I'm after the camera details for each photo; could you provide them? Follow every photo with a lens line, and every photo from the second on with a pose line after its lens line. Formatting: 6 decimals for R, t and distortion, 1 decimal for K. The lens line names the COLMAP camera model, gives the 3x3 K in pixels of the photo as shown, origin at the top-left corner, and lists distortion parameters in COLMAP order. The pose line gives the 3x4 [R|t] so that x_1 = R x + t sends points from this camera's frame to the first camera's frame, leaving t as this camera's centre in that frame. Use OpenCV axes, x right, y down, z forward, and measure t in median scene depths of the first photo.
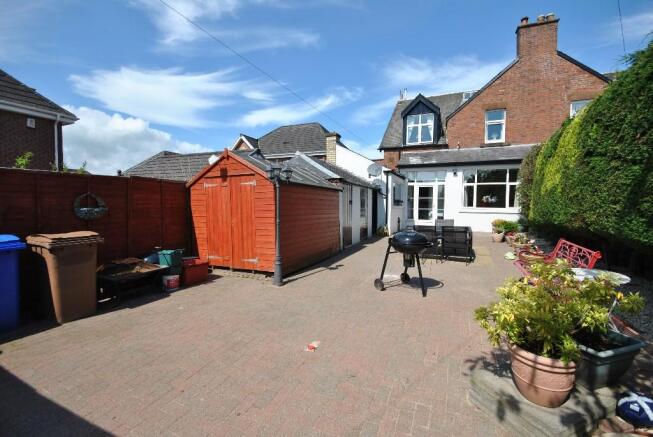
lens RADIAL K [[286.1, 0, 326.9], [0, 286.1, 216.4], [0, 0, 1]] dist [0.006727, -0.010595]
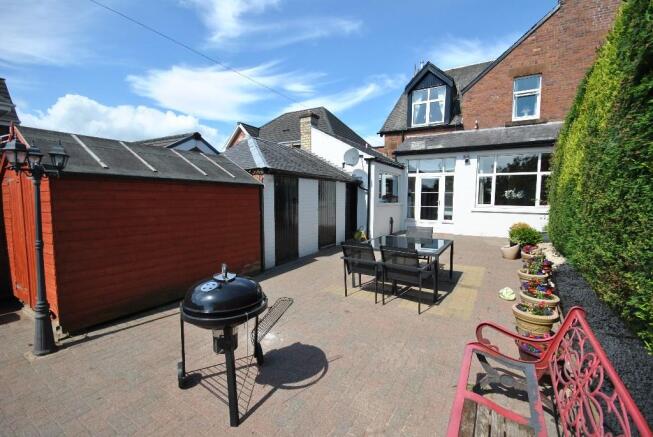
lens RADIAL K [[288.9, 0, 326.9], [0, 288.9, 214.6], [0, 0, 1]] dist [0.001153, -0.000532]
pose [[0.992181, 0.008977, -0.124487, 0.165508], [-0.006528, 0.999777, 0.020067, -0.018135], [0.124639, -0.019098, 0.992018, 0.173007]]
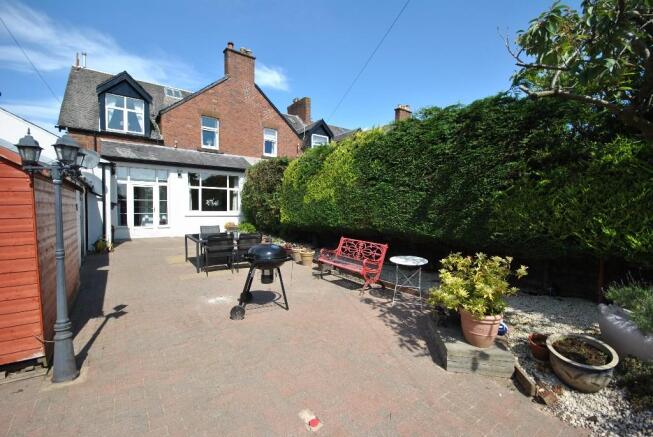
lens RADIAL K [[288.9, 0, 326.9], [0, 288.9, 214.6], [0, 0, 1]] dist [0.001153, -0.000532]
pose [[0.488271, -0.021331, 0.872431, -0.133233], [0.028901, 0.999548, 0.008264, -0.013723], [-0.872214, 0.021179, 0.488667, 0.122530]]
